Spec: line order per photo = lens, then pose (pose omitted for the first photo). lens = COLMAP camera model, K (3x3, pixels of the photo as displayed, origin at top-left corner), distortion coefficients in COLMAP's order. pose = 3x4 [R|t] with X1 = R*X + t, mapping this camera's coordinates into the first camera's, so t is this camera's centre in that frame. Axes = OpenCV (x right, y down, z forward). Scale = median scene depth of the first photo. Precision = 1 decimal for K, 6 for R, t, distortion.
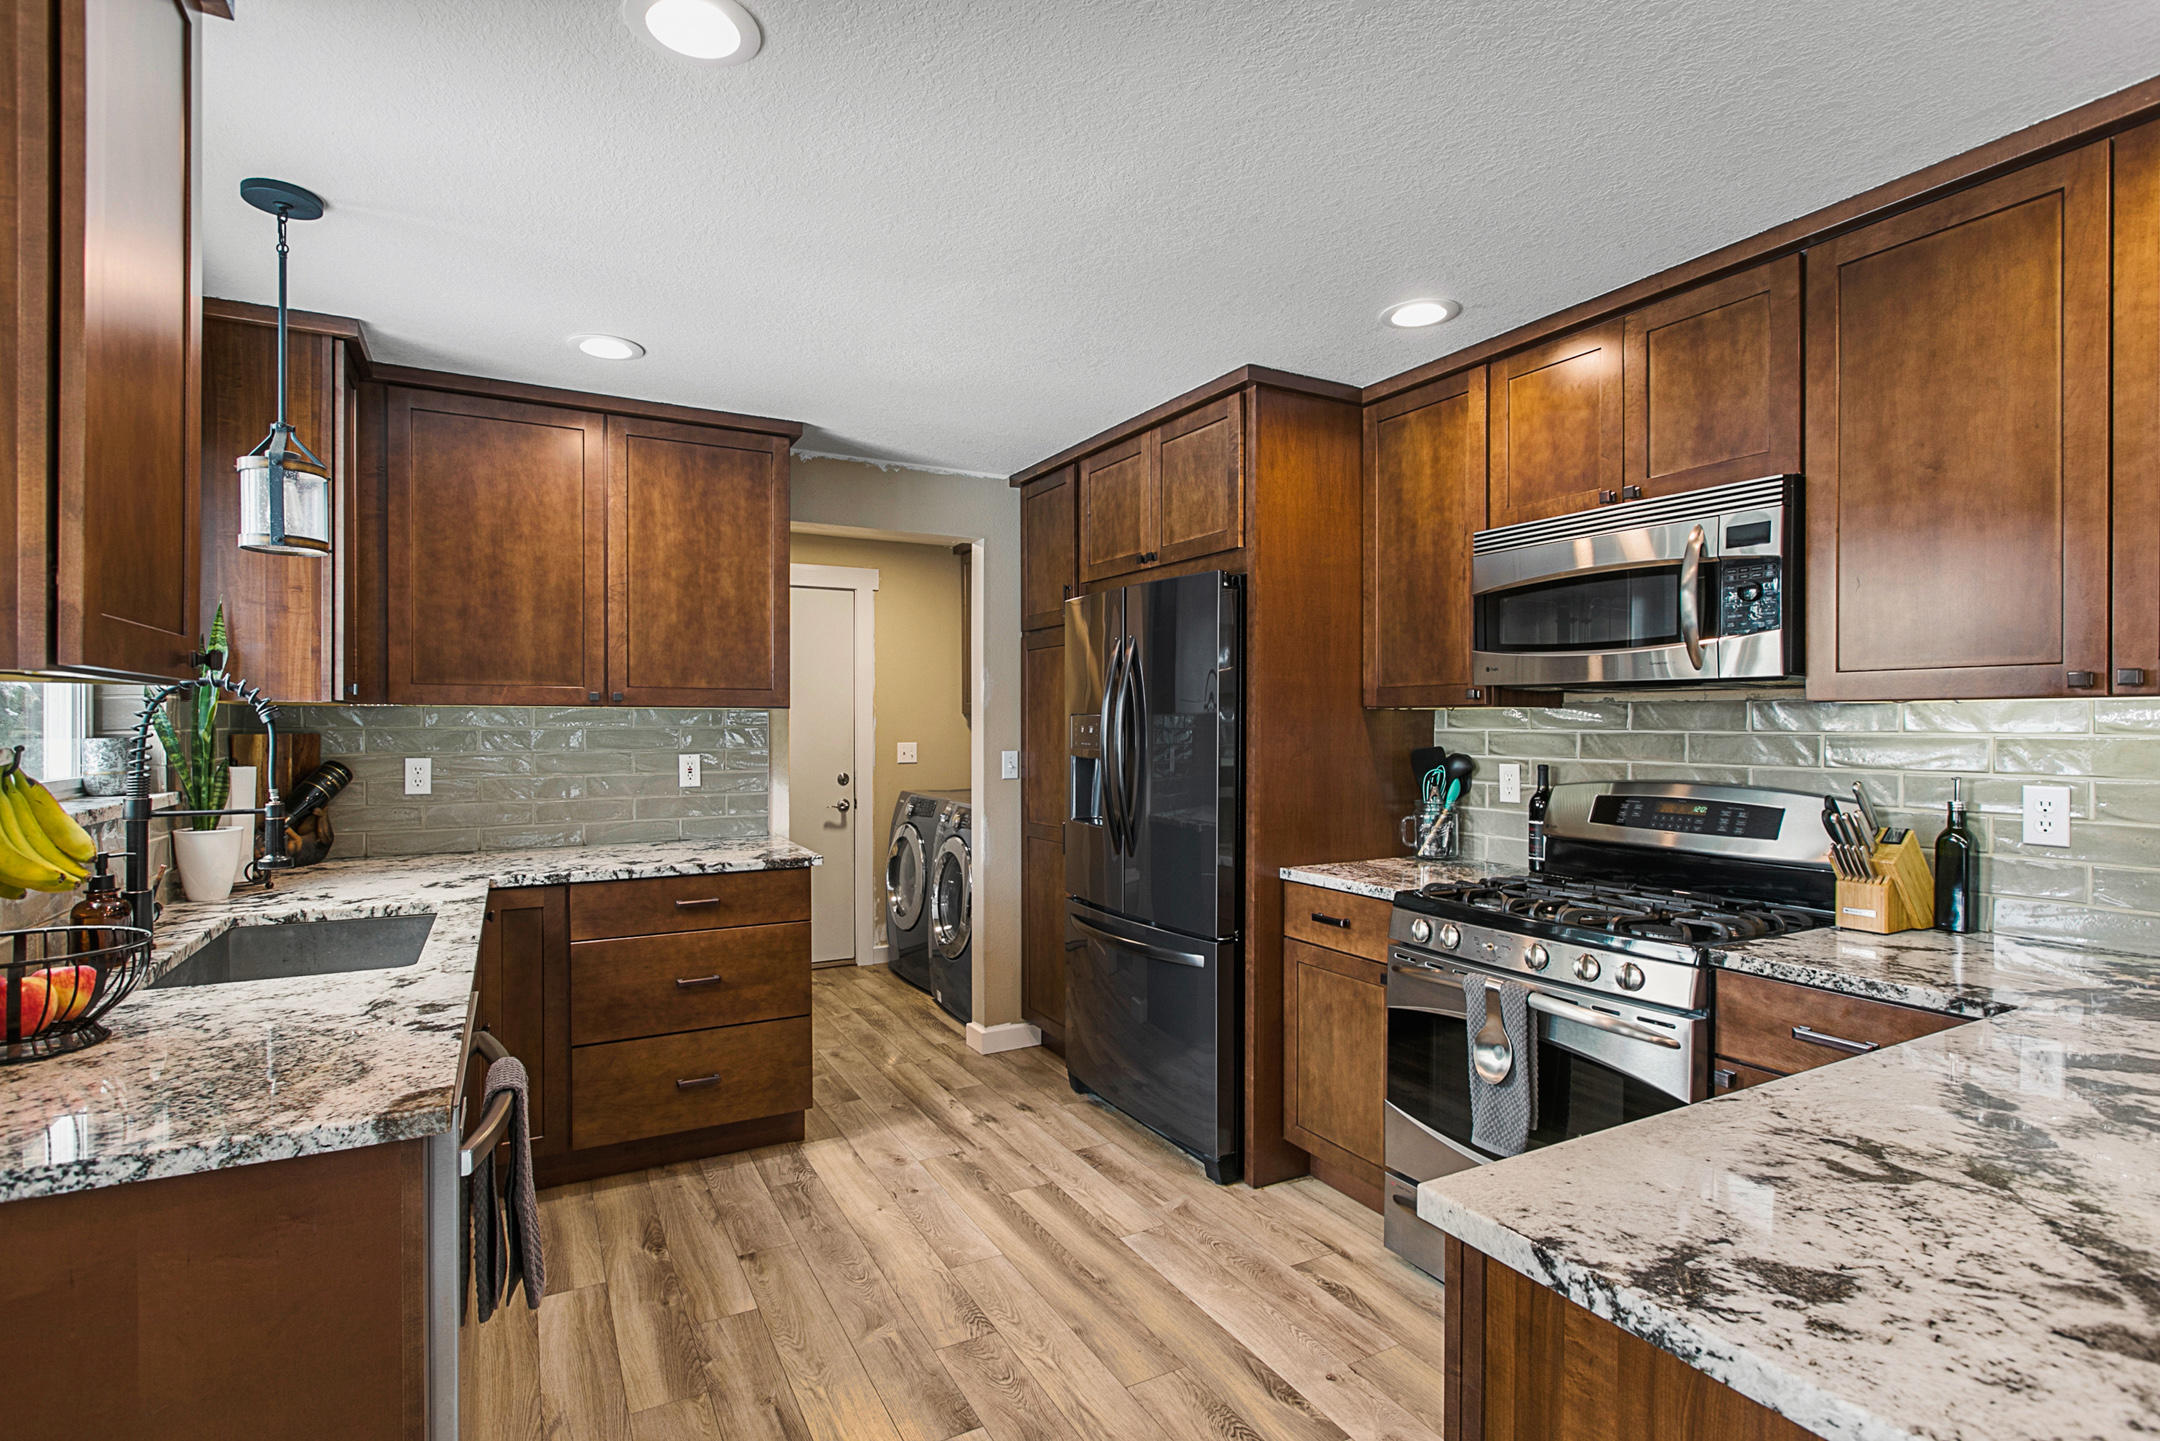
lens RADIAL K [[1044.6, 0, 1063.2], [0, 1044.6, 733.1], [0, 0, 1]] dist [0.001221, 0.000790]
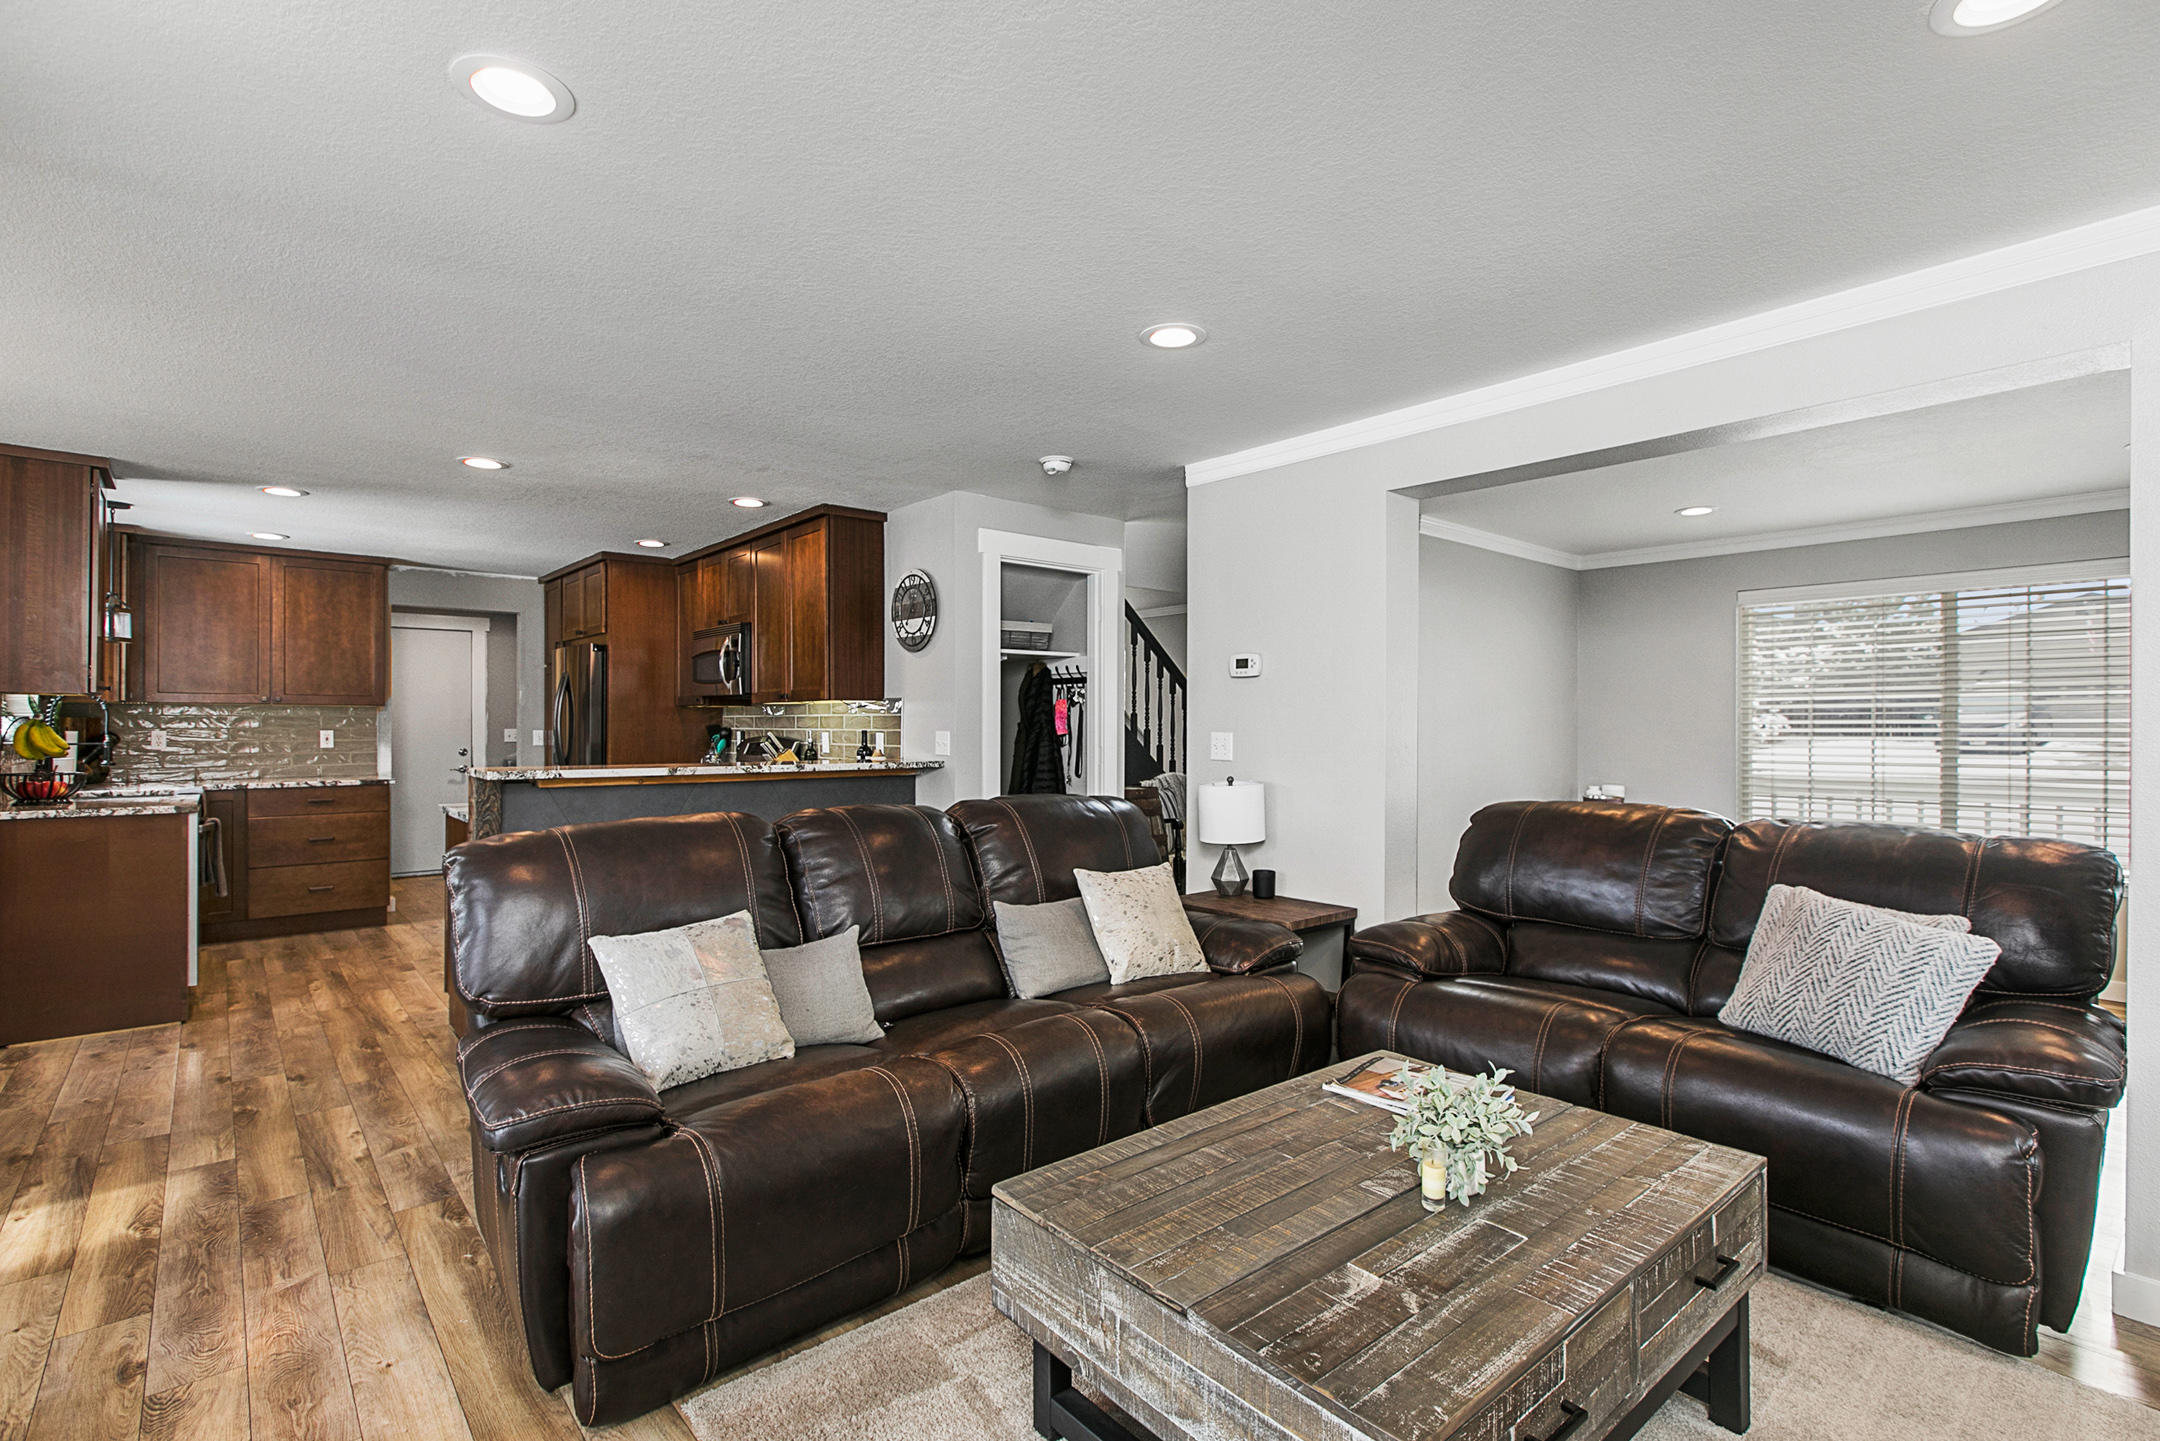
lens RADIAL K [[982.7, 0, 1043.0], [0, 982.7, 727.8], [0, 0, 1]] dist [0.011537, -0.002379]
pose [[0.977743, 0.000160, 0.209804, 0.636247], [0.002002, 0.999947, -0.010092, 0.044032], [-0.209795, 0.010287, 0.977691, -1.207526]]
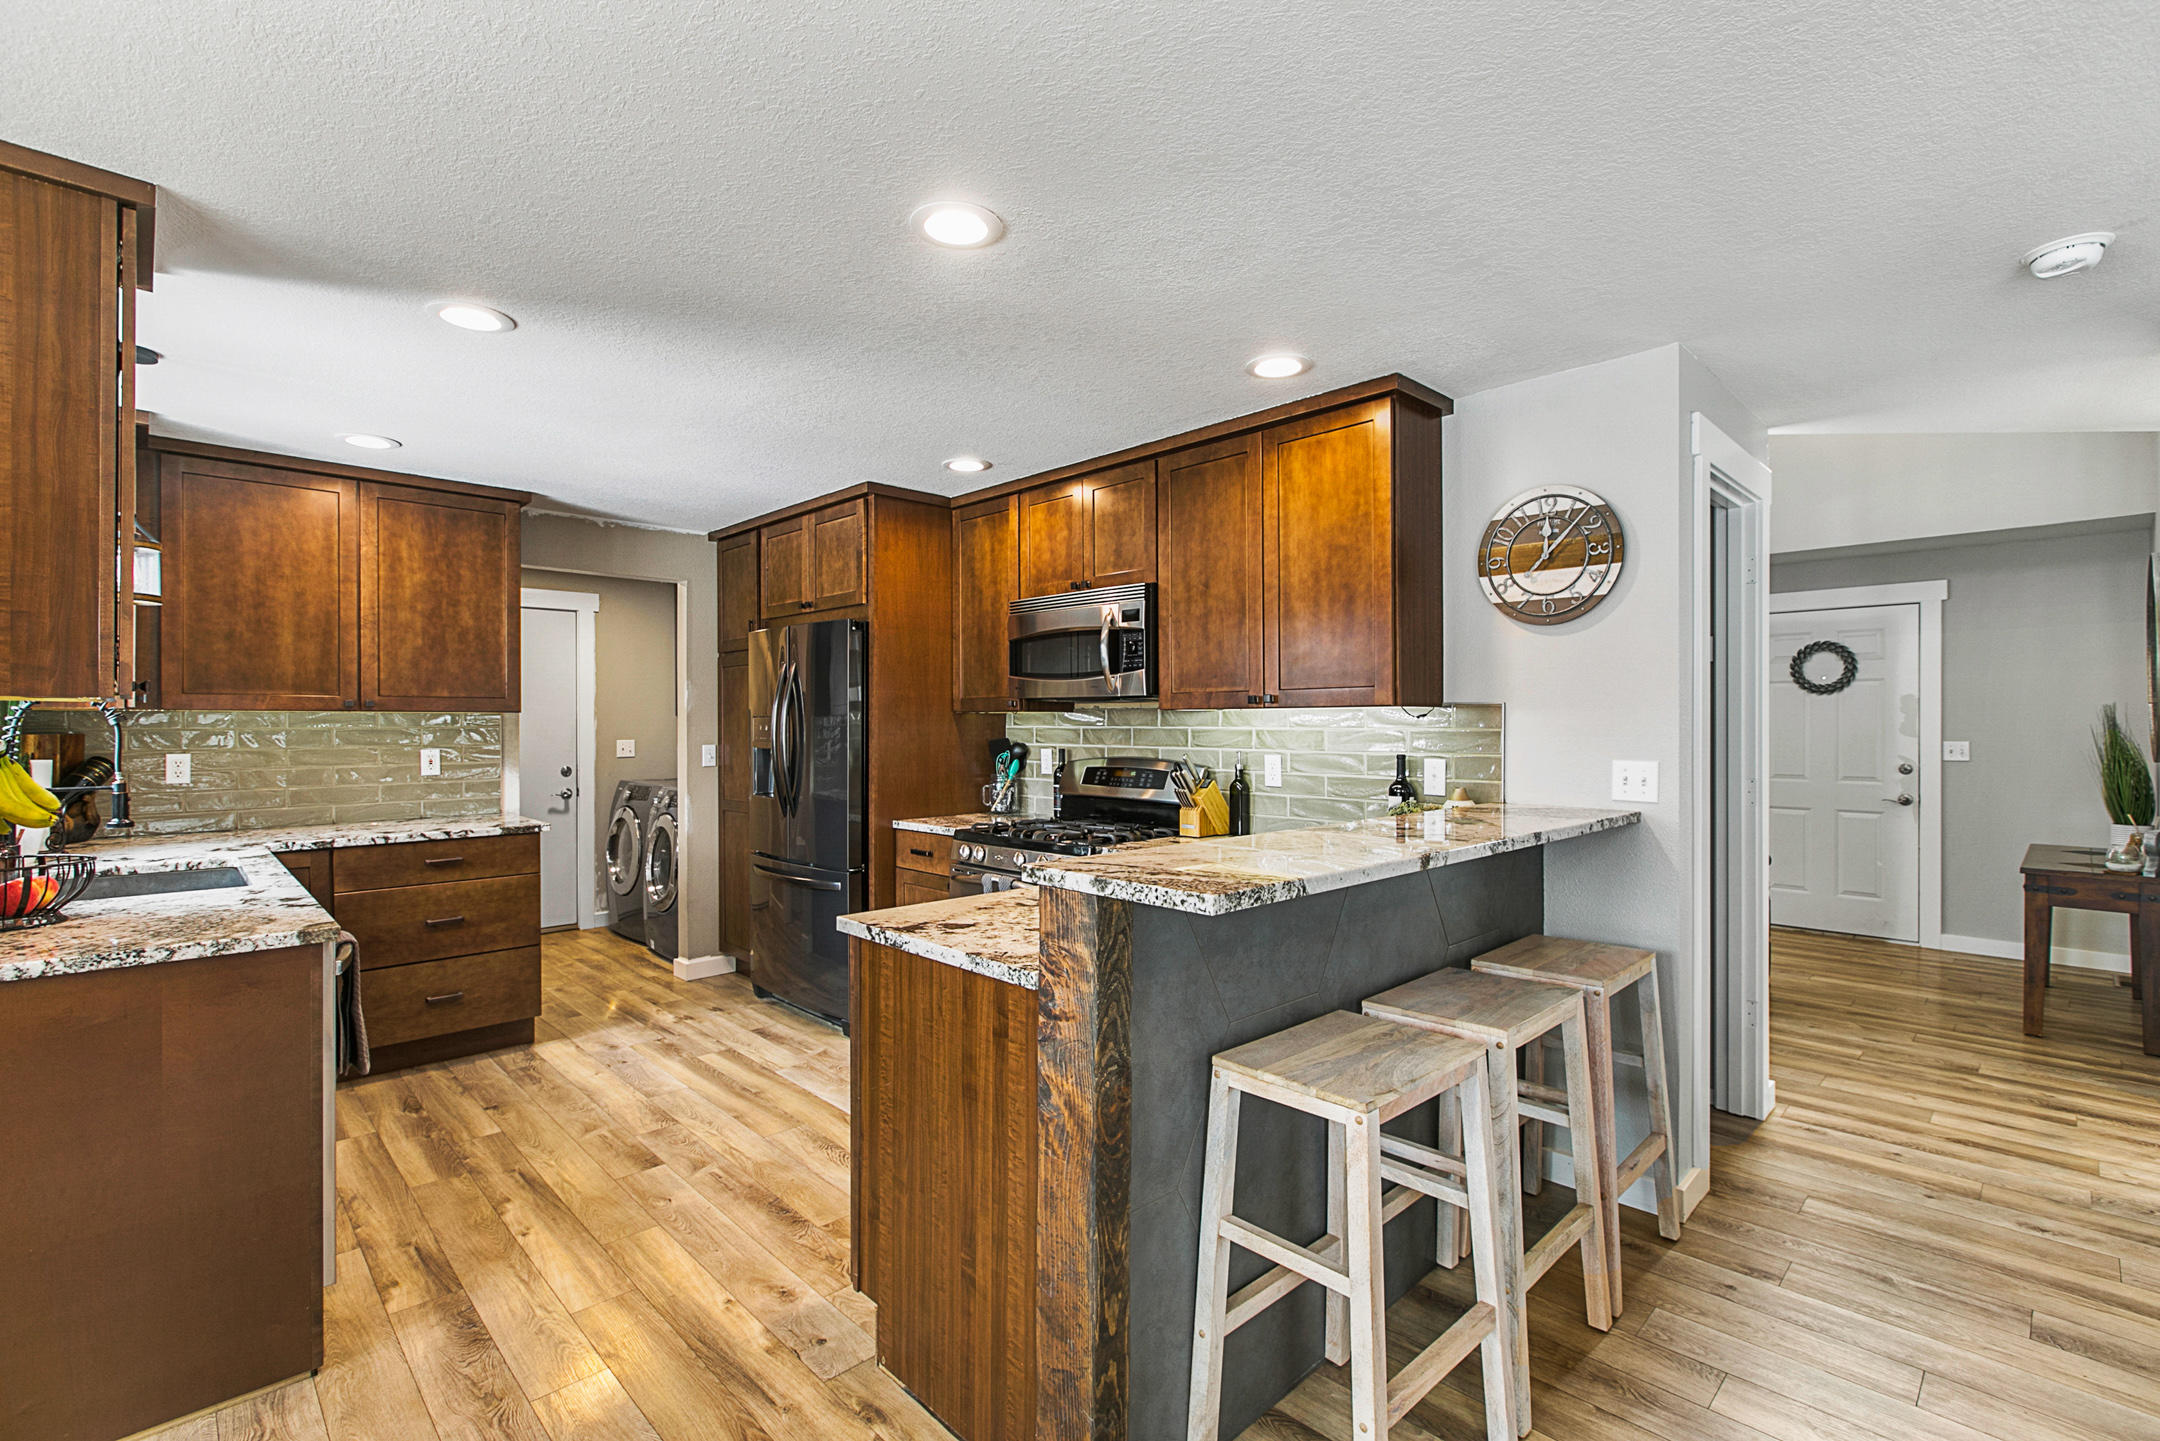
lens RADIAL K [[982.7, 0, 1072.3], [0, 982.7, 725.8], [0, 0, 1]] dist [0.011537, -0.002379]
pose [[0.964194, -0.003940, 0.265169, 0.083715], [0.005635, 0.999968, -0.005633, 0.004039], [-0.265139, 0.006926, 0.964185, -0.412149]]
